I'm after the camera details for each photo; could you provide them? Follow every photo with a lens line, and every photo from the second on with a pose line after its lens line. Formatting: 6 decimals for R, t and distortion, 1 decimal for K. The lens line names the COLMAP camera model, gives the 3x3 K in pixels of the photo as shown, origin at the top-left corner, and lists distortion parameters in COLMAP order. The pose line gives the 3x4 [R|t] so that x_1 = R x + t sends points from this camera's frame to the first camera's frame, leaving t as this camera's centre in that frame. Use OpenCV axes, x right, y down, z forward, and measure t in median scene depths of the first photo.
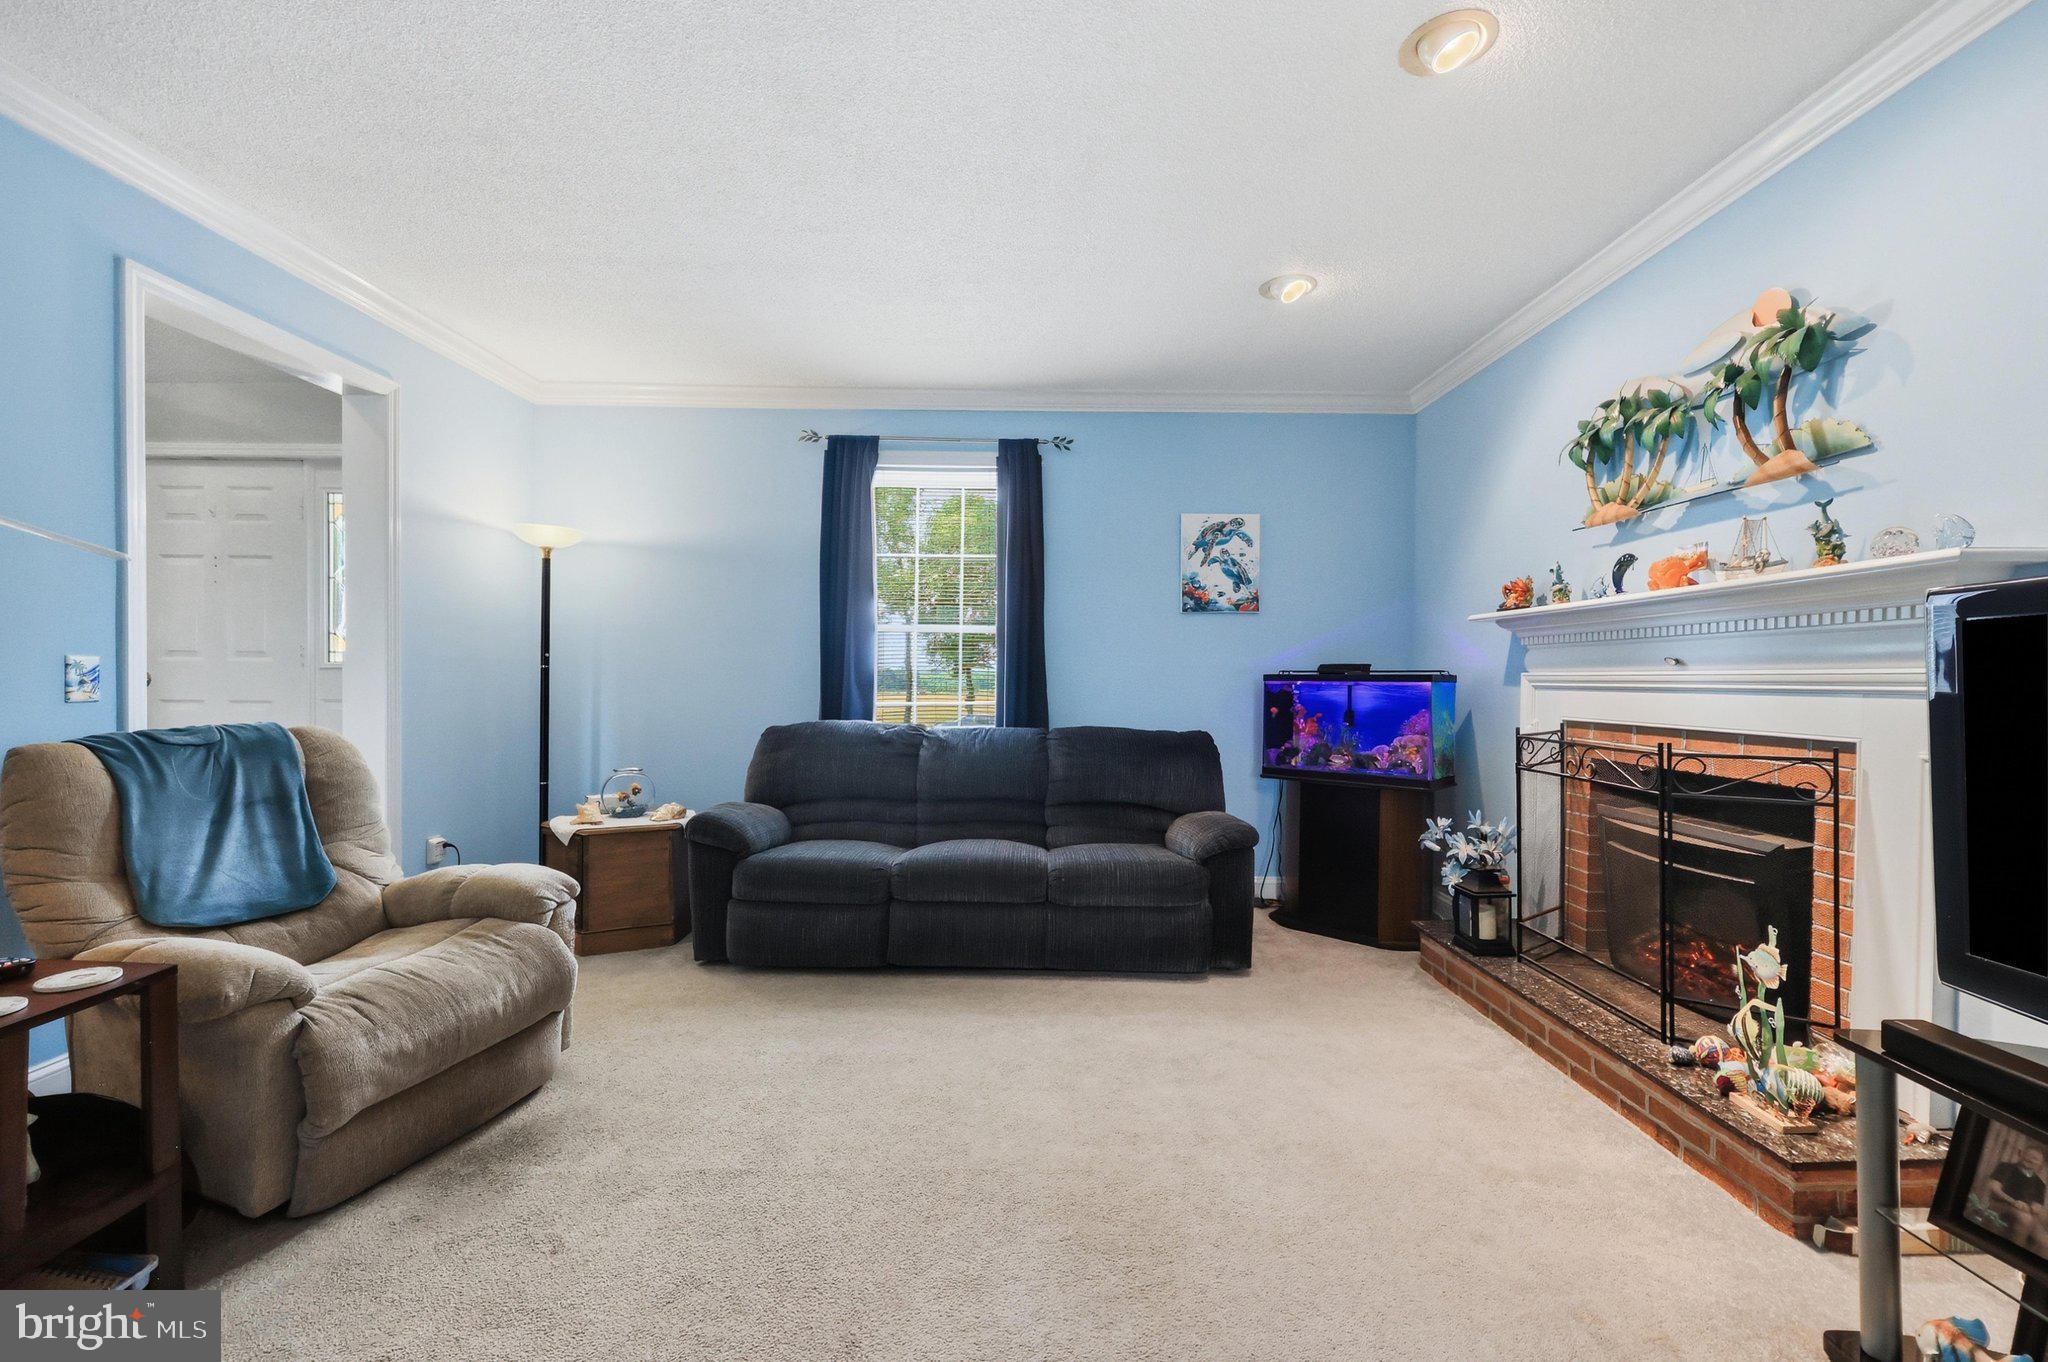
lens RADIAL K [[861.0, 0, 1032.8], [0, 861.0, 674.7], [0, 0, 1]] dist [-0.001307, -0.000132]
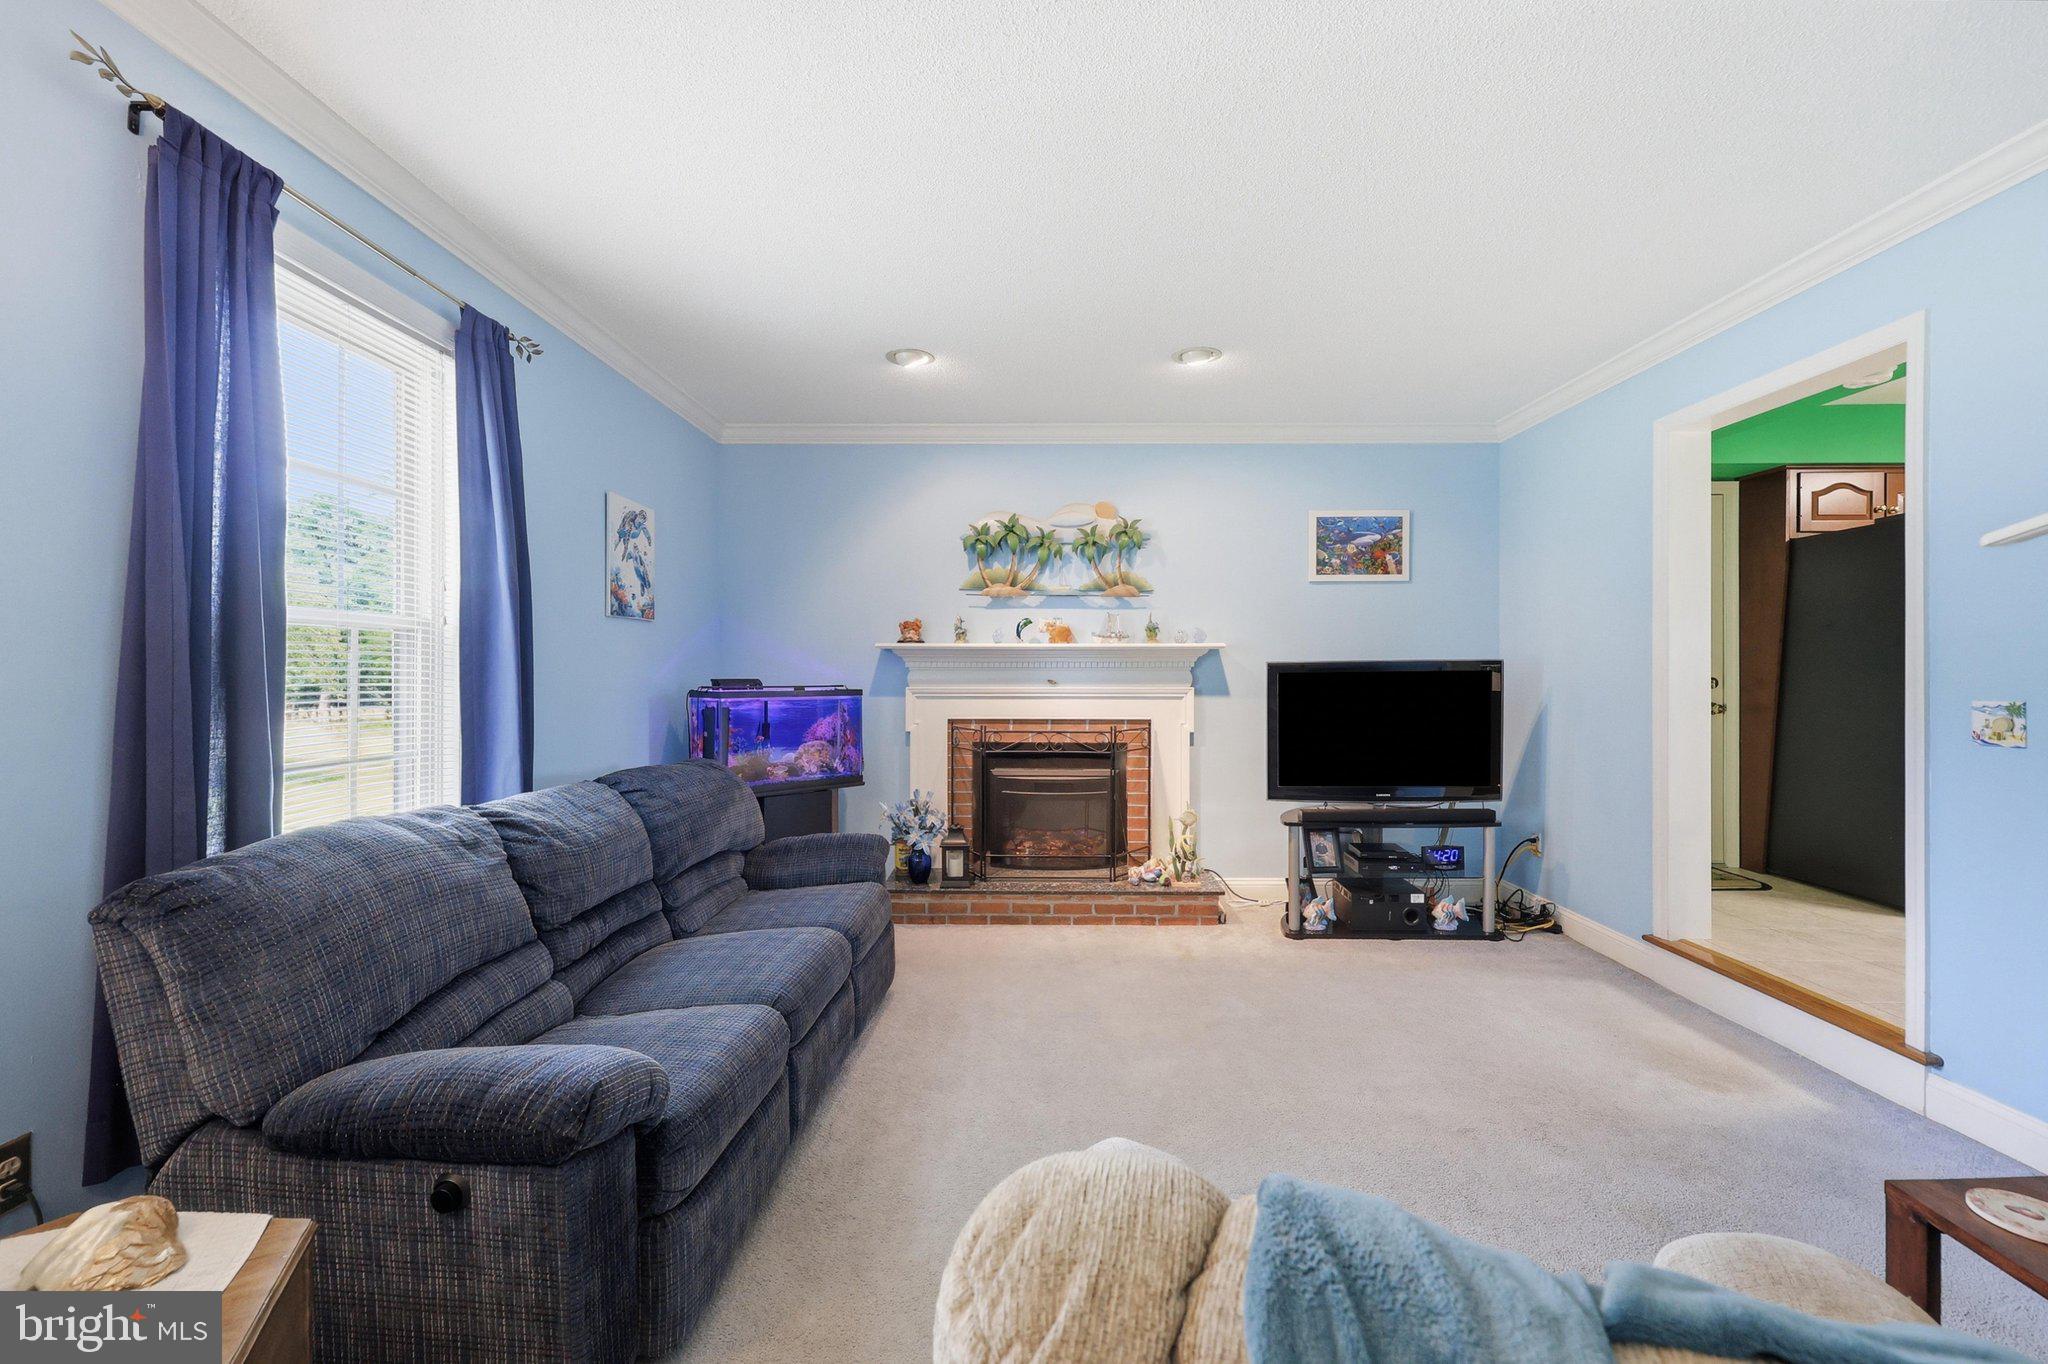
lens RADIAL K [[861.0, 0, 1032.8], [0, 861.0, 675.7], [0, 0, 1]] dist [-0.001307, -0.000132]
pose [[0.020331, -0.003890, 0.999786, -0.946622], [-0.006049, 0.999974, 0.004014, -0.033159], [-0.999775, -0.006130, 0.020307, 0.901110]]
